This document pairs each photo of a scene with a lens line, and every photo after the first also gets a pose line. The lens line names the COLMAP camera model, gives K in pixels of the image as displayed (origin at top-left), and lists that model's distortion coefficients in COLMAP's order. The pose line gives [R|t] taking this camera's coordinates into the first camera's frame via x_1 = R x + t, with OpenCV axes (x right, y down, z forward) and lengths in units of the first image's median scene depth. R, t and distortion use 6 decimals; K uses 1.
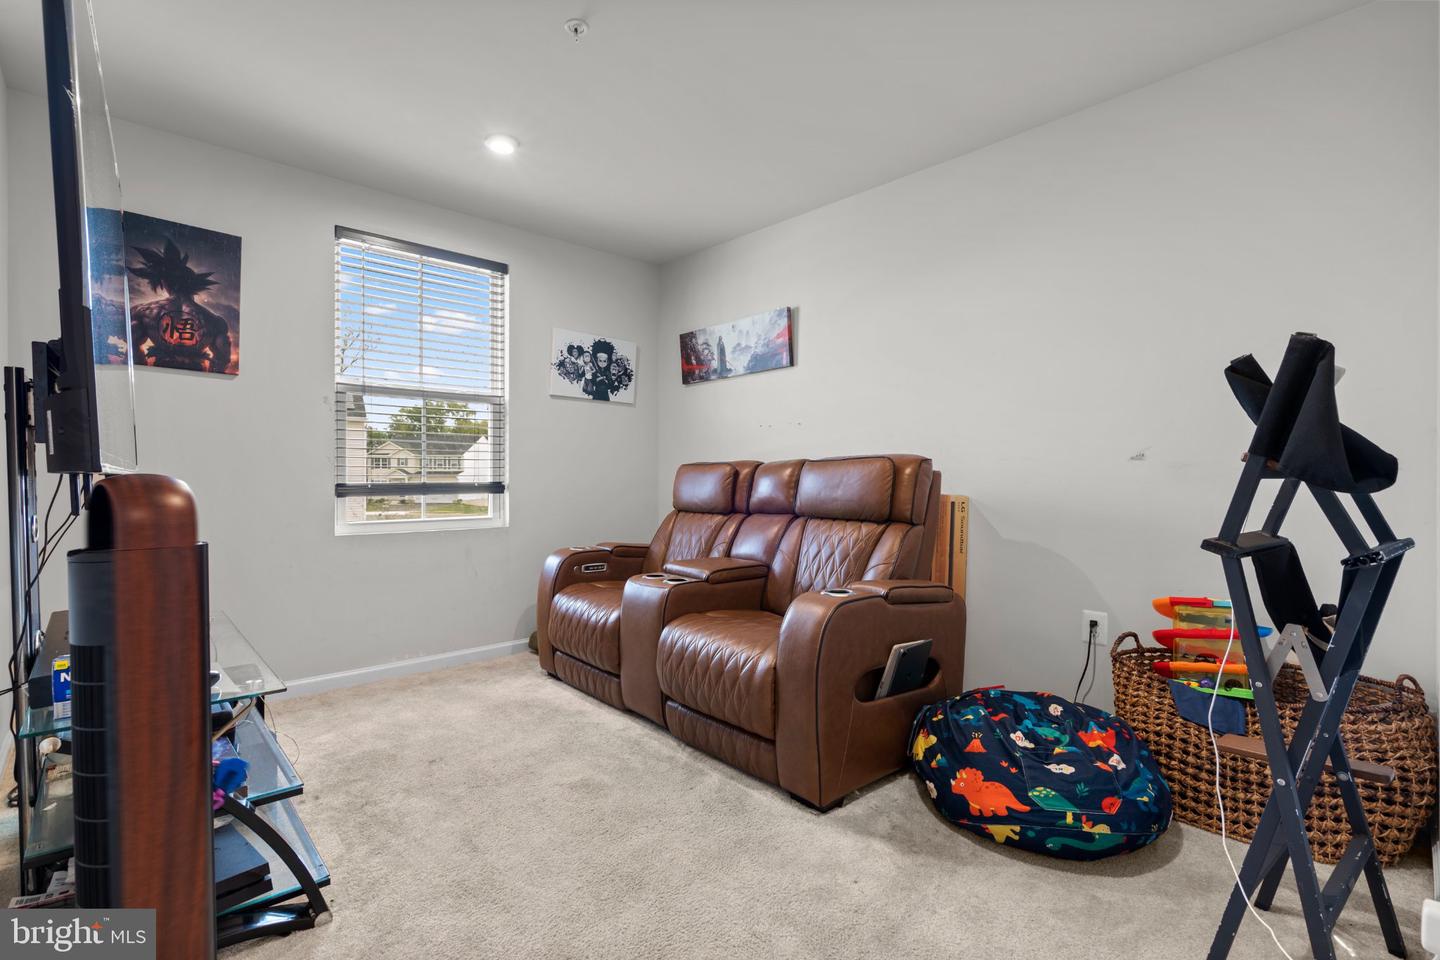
lens RADIAL K [[653.7, 0, 722.6], [0, 653.7, 486.2], [0, 0, 1]] dist [-0.005184, 0.002455]
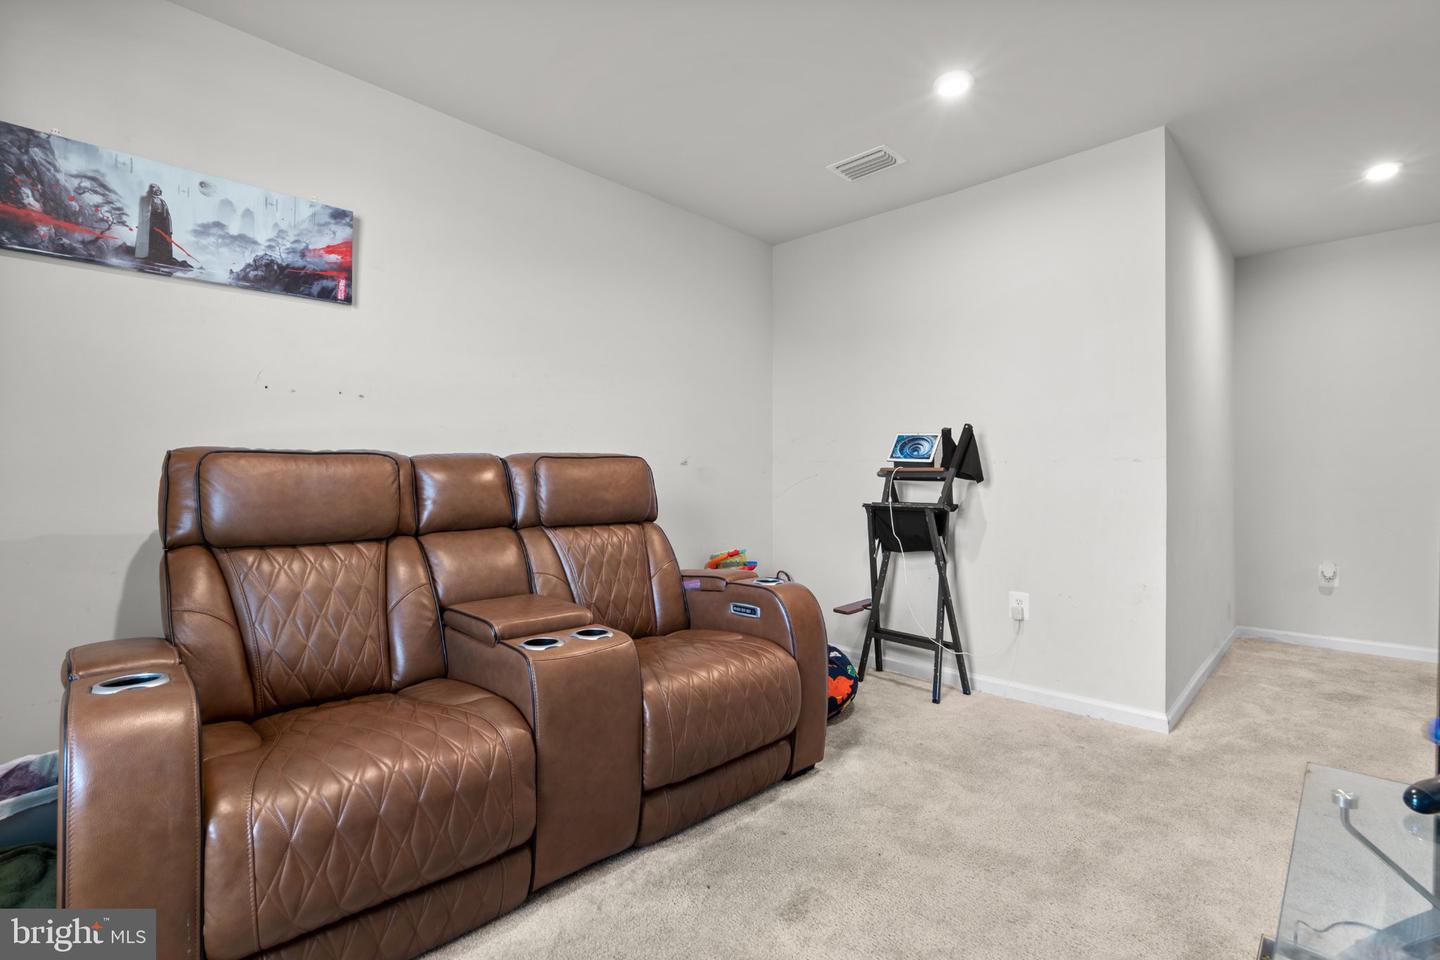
lens RADIAL K [[653.7, 0, 722.5], [0, 653.7, 477.8], [0, 0, 1]] dist [-0.005184, 0.002455]
pose [[-0.042170, 0.007214, 0.999084, -0.512627], [0.023651, 0.999701, -0.006220, -0.001519], [-0.998830, 0.023367, -0.042328, 0.623968]]
